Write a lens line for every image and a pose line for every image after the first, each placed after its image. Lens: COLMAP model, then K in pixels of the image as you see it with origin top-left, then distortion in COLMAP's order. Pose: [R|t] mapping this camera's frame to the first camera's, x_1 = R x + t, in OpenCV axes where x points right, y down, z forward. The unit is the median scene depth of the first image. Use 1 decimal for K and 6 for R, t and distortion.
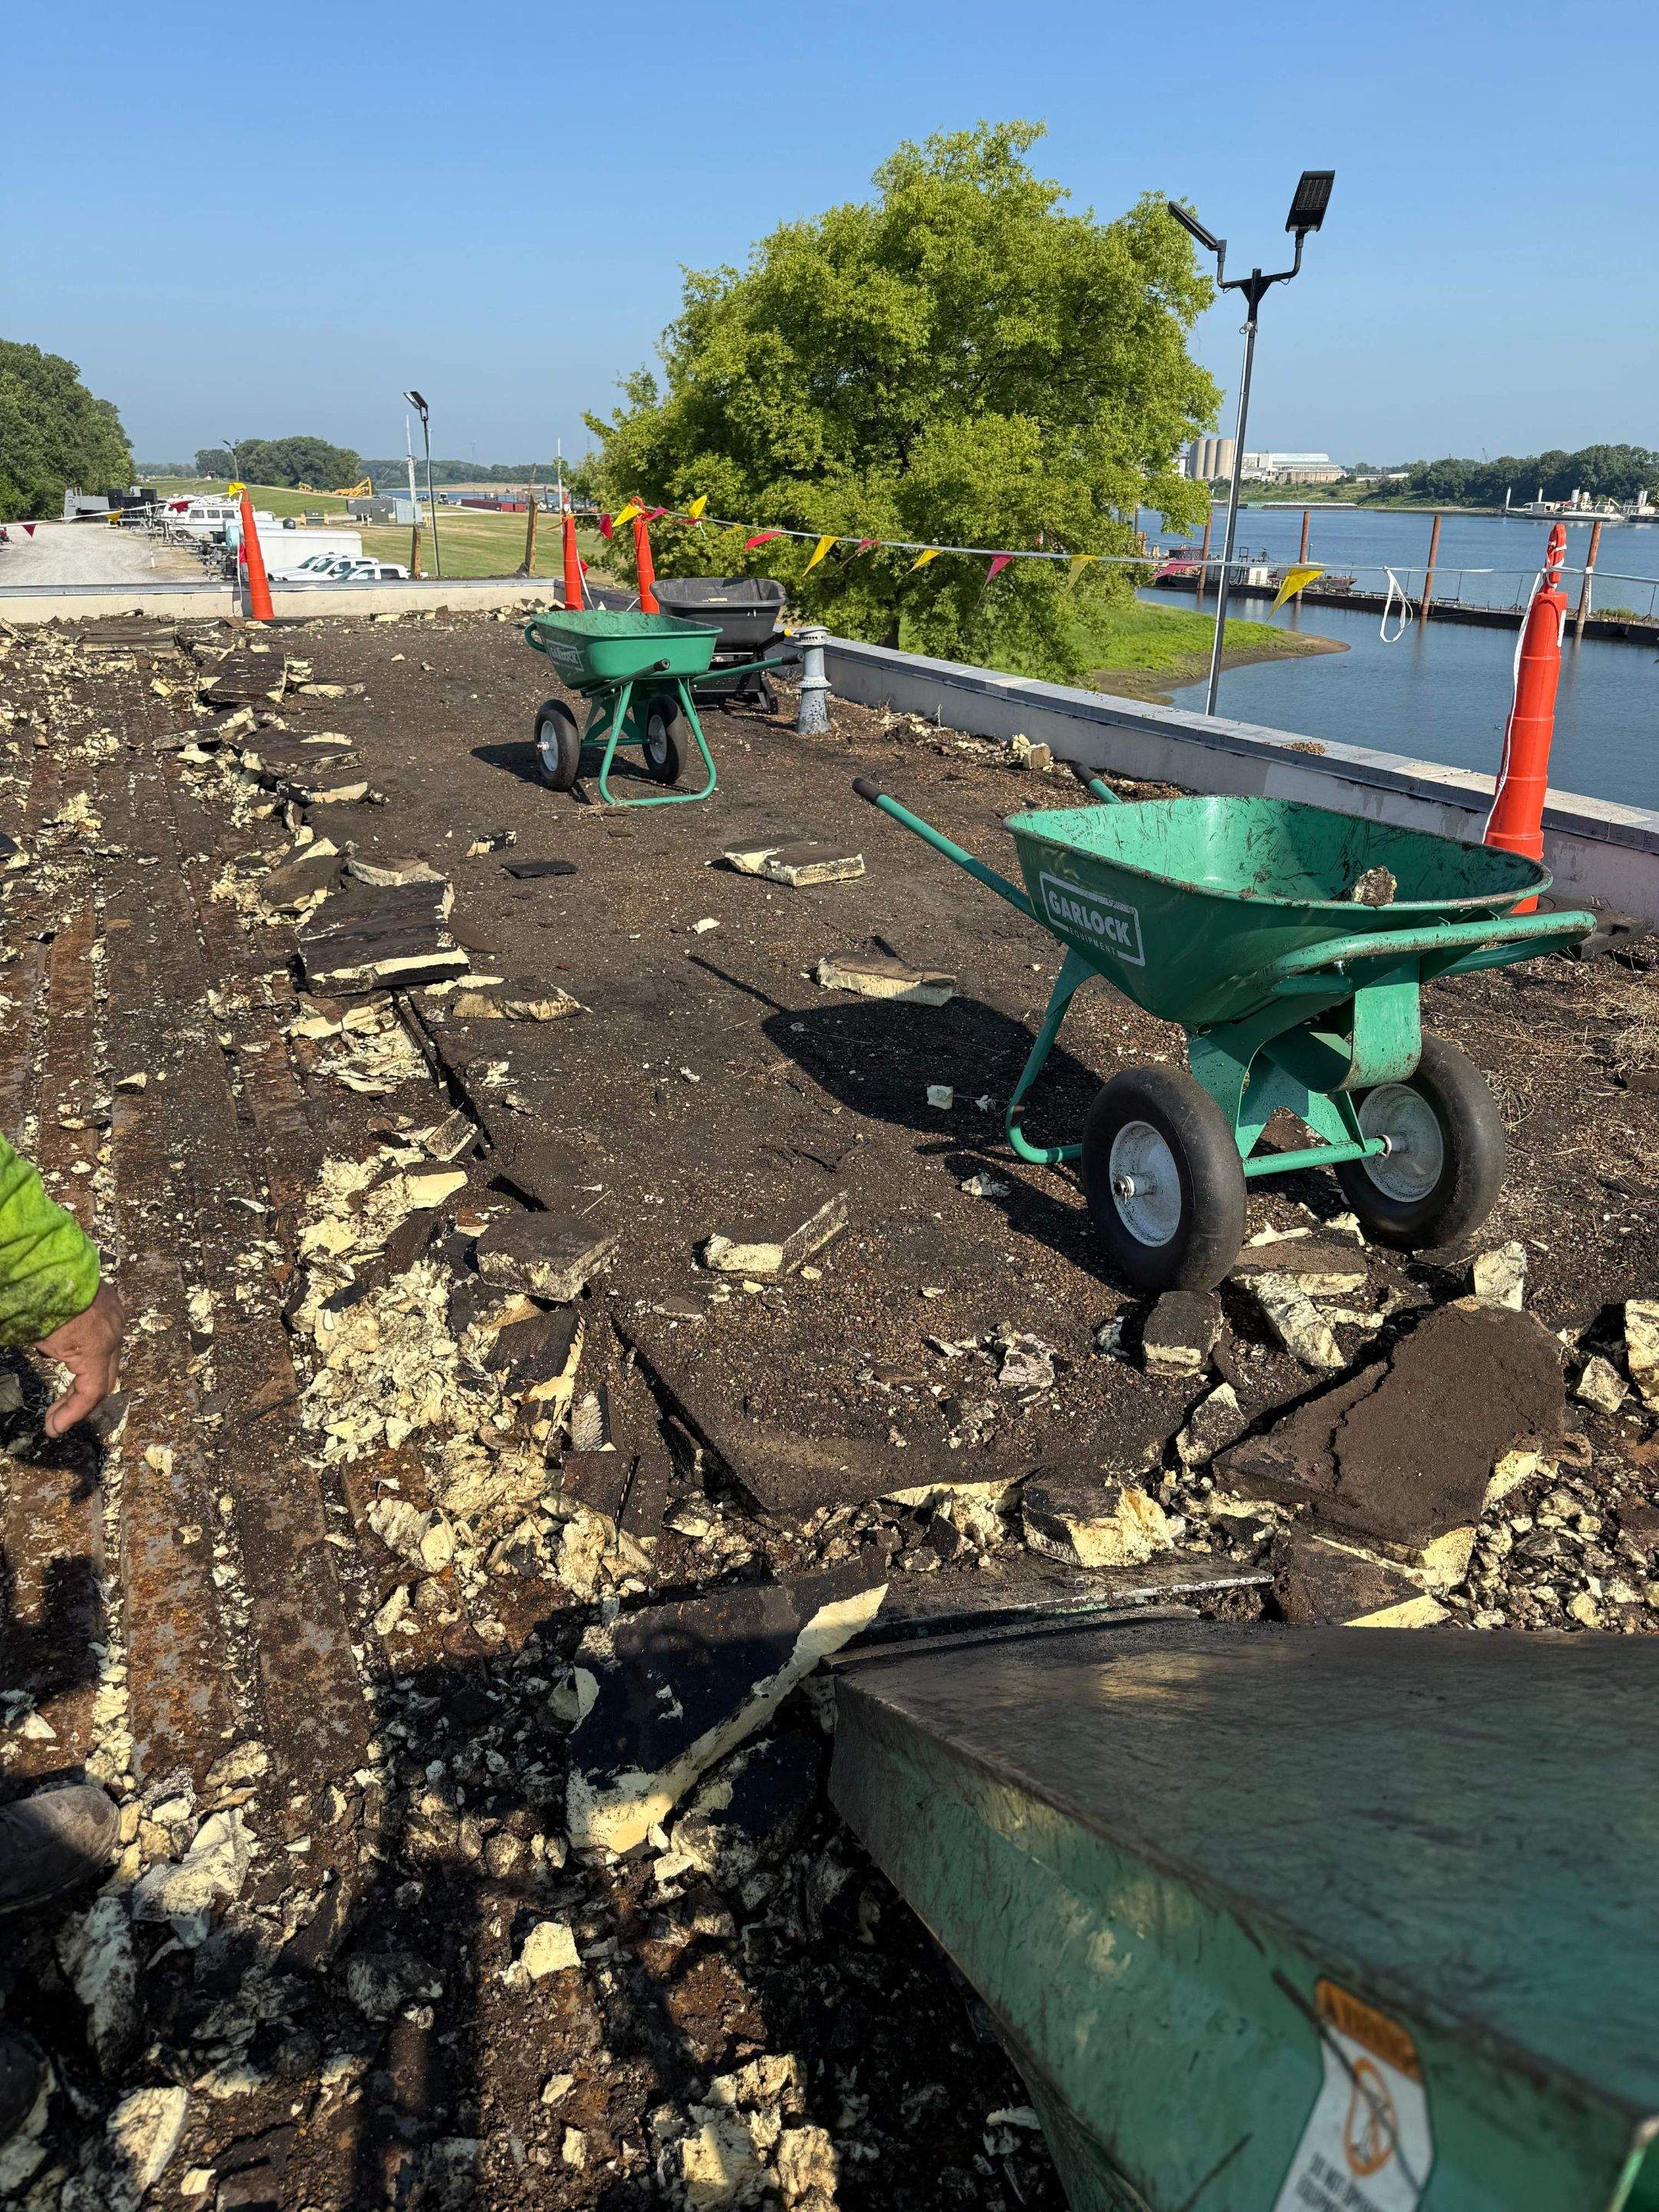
lens RADIAL K [[1583.6, 0, 829.5], [0, 1583.6, 1106.0], [0, 0, 1]] dist [-0.003157, -0.040101]
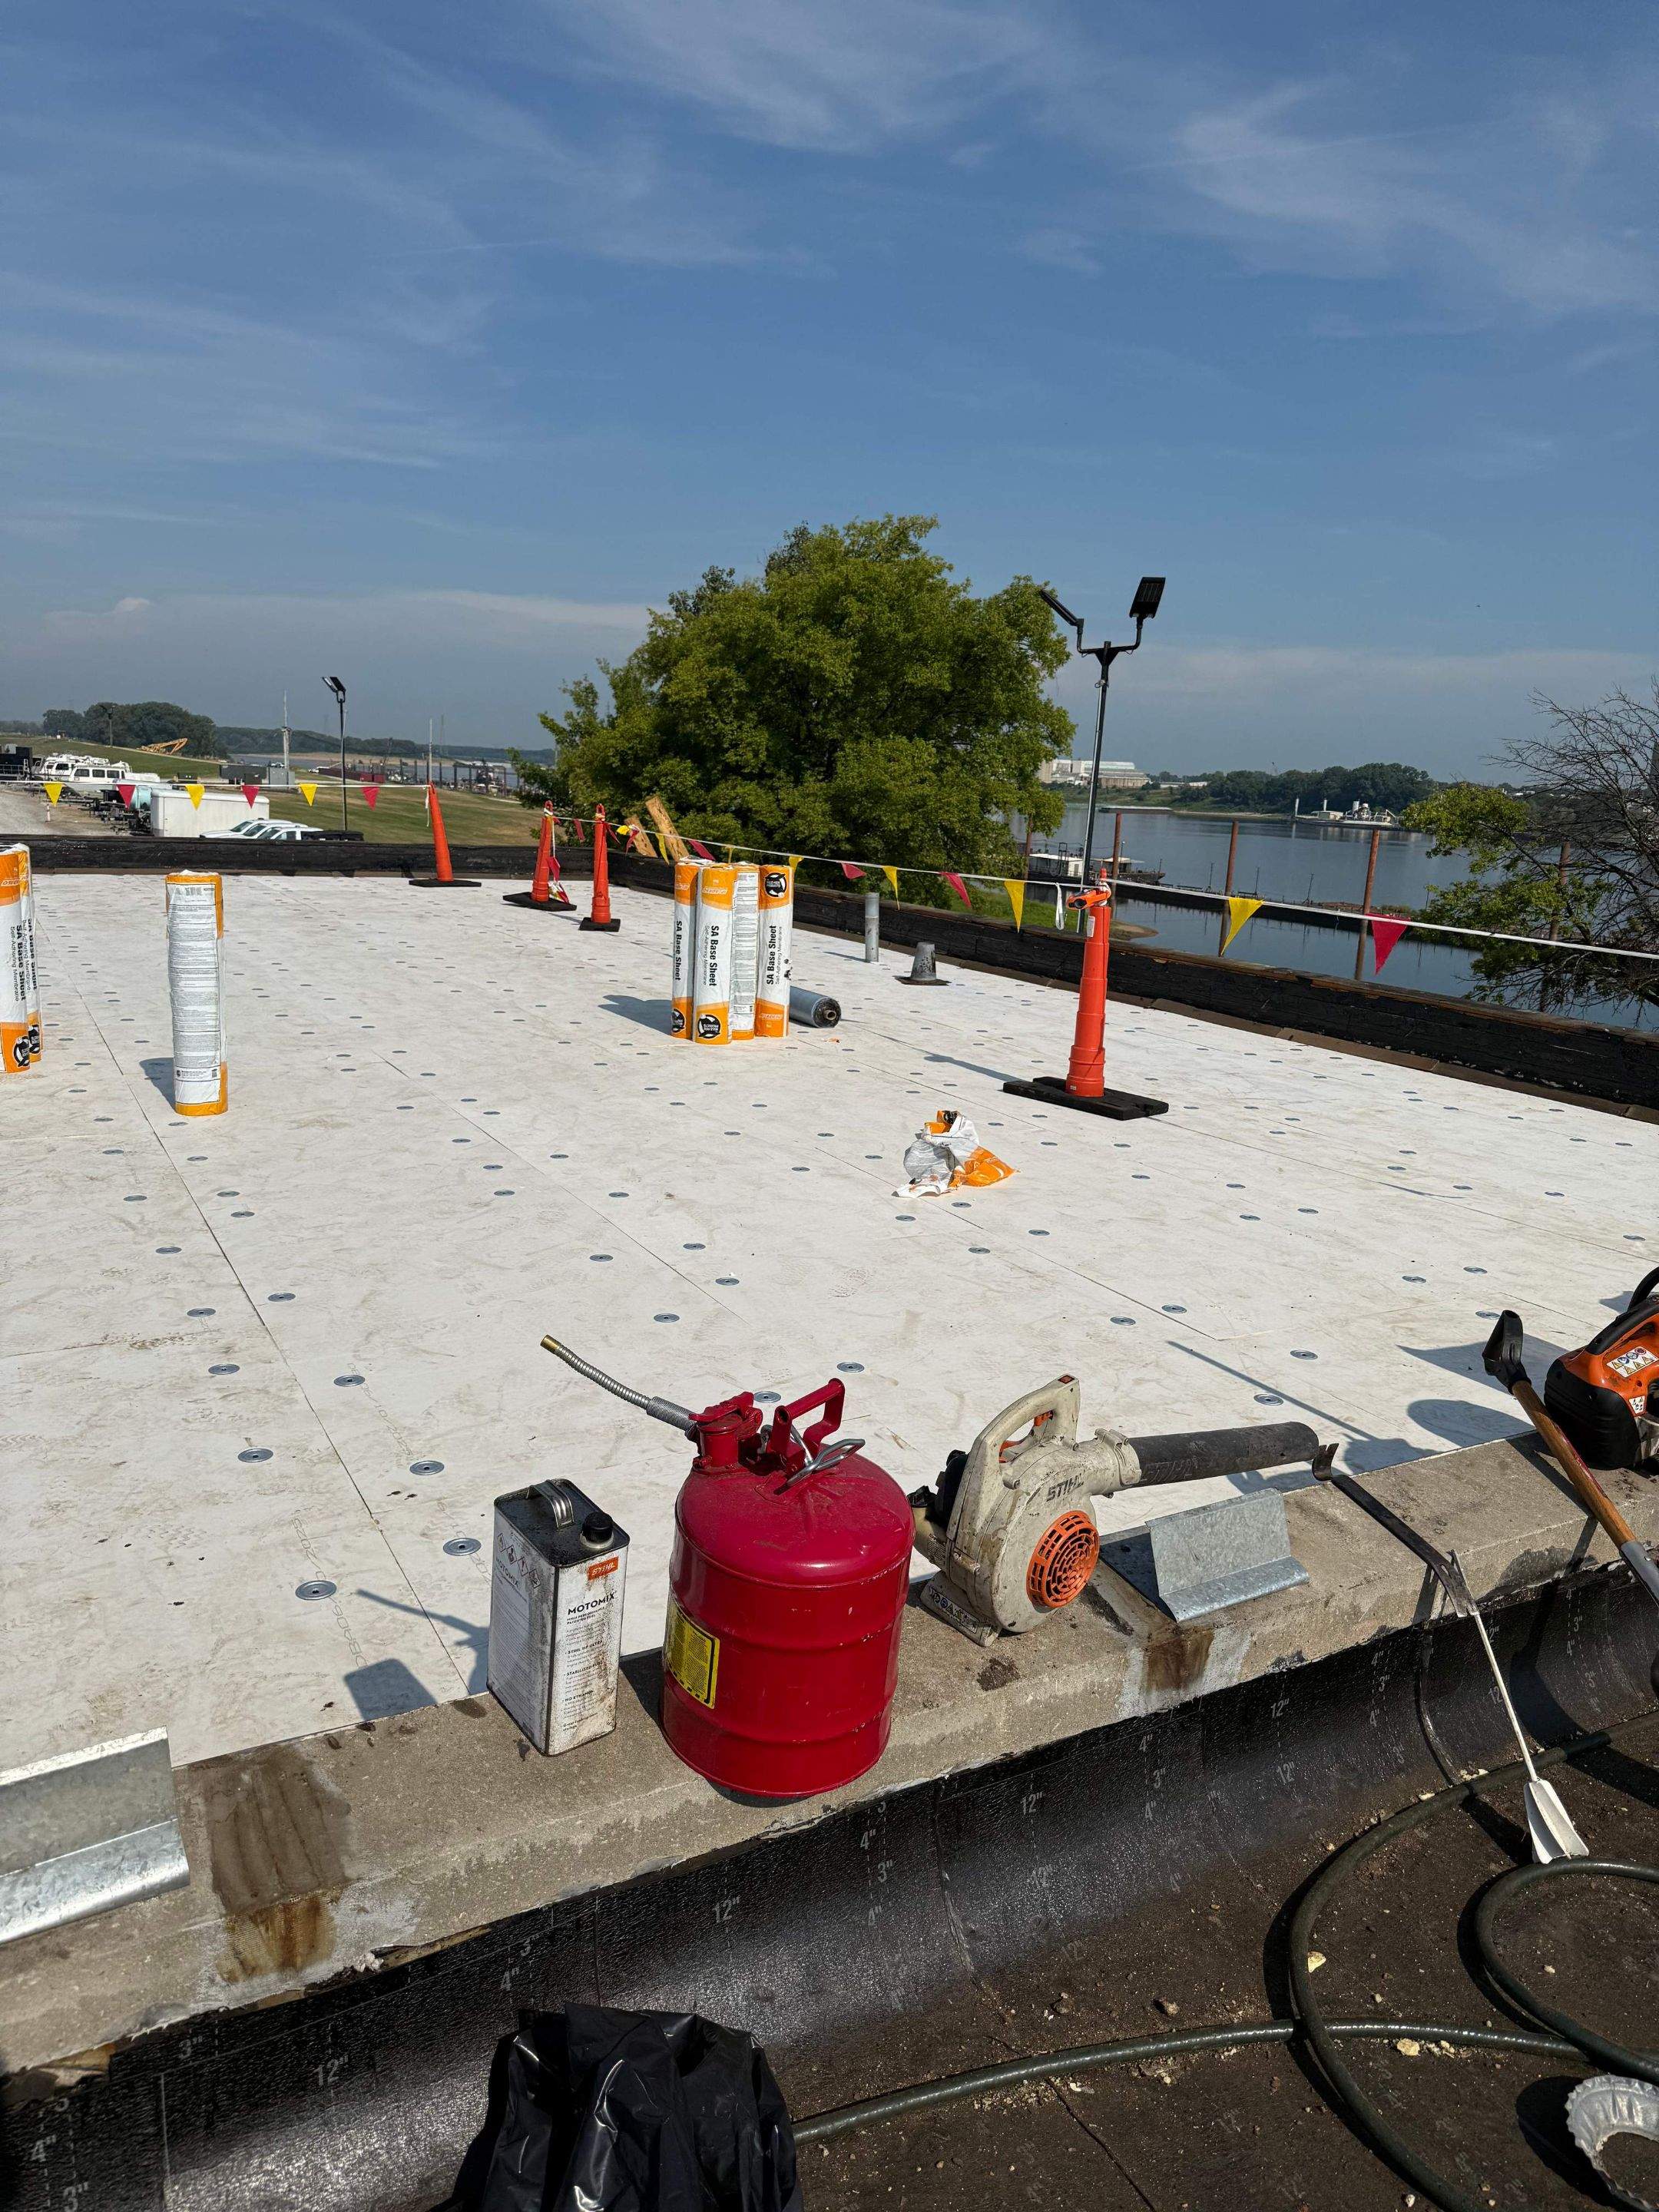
lens RADIAL K [[1583.6, 0, 829.5], [0, 1583.6, 1106.0], [0, 0, 1]] dist [-0.003157, -0.040101]
pose [[0.994126, 0.021792, 0.106016, -0.079440], [-0.003876, 0.986061, -0.166341, 0.060990], [-0.108163, 0.164953, 0.980353, -0.179064]]
